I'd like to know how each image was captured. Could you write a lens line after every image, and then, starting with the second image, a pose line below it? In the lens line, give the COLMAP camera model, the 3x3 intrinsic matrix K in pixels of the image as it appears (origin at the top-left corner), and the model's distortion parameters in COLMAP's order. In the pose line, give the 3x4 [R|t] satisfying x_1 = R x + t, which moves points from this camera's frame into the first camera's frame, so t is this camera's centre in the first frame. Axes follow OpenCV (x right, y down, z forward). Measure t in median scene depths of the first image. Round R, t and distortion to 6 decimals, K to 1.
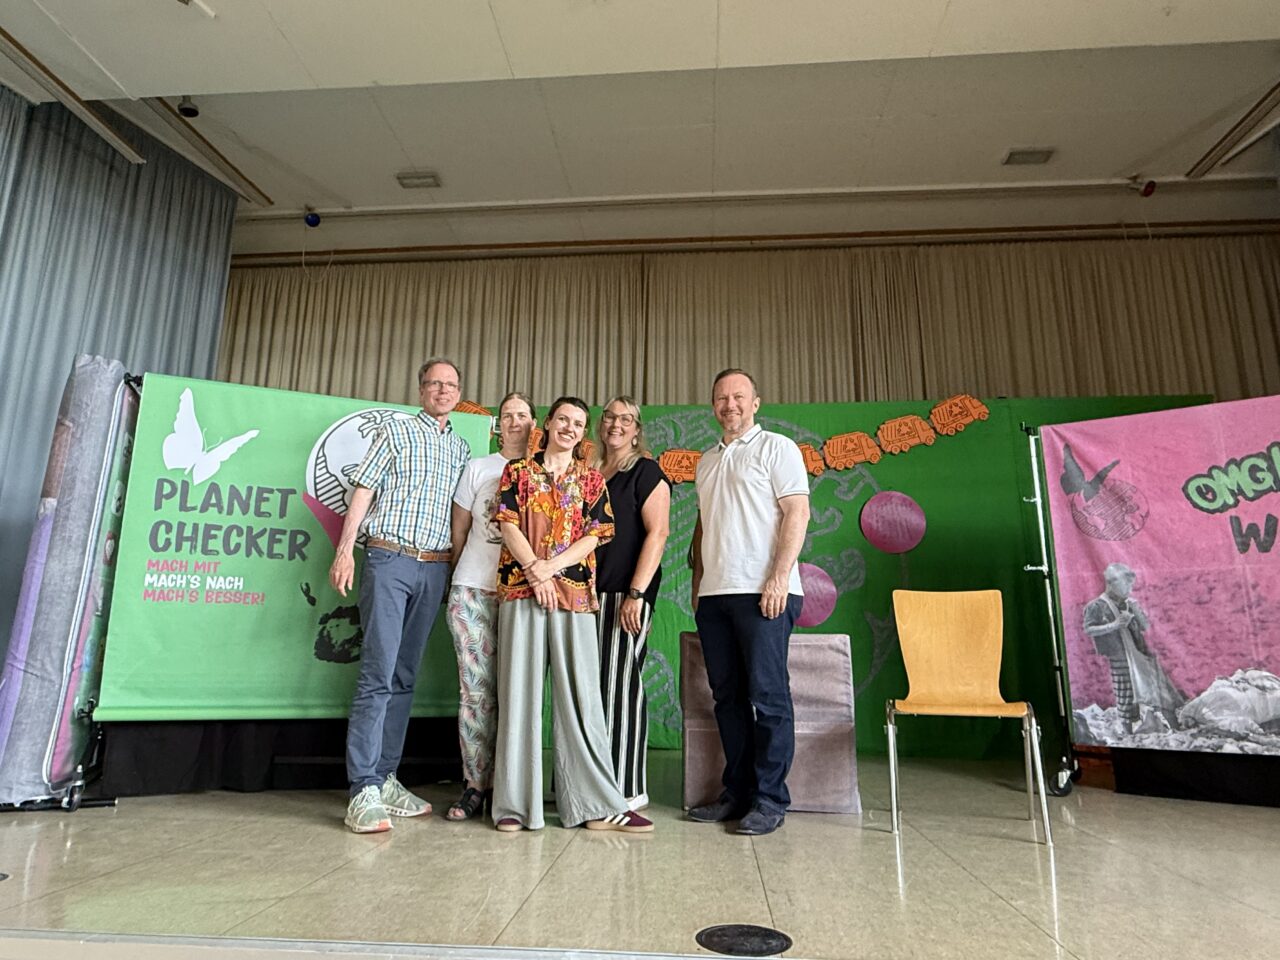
lens RADIAL K [[741.7, 0, 640.0], [0, 741.7, 480.0], [0, 0, 1]] dist [0.053650, -0.003260]
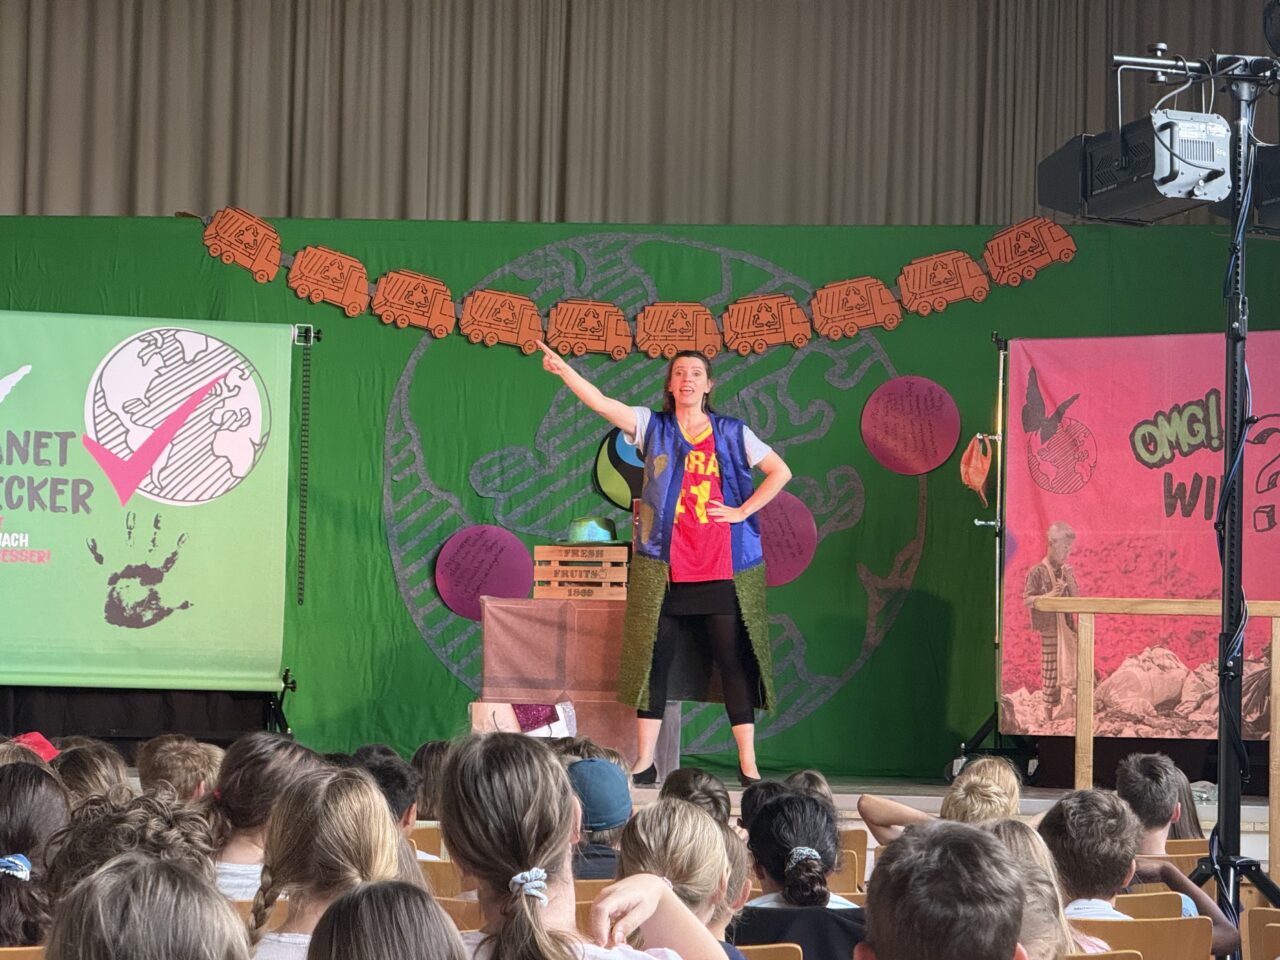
lens RADIAL K [[4474.7, 0, 640.0], [0, 4474.7, 480.0], [0, 0, 1]] dist [-0.016873, 32.353700]
pose [[0.996988, 0.013601, -0.076355, 0.575983], [0.002307, 0.978867, 0.204485, -0.974812], [0.077523, -0.204045, 0.975887, -3.951230]]
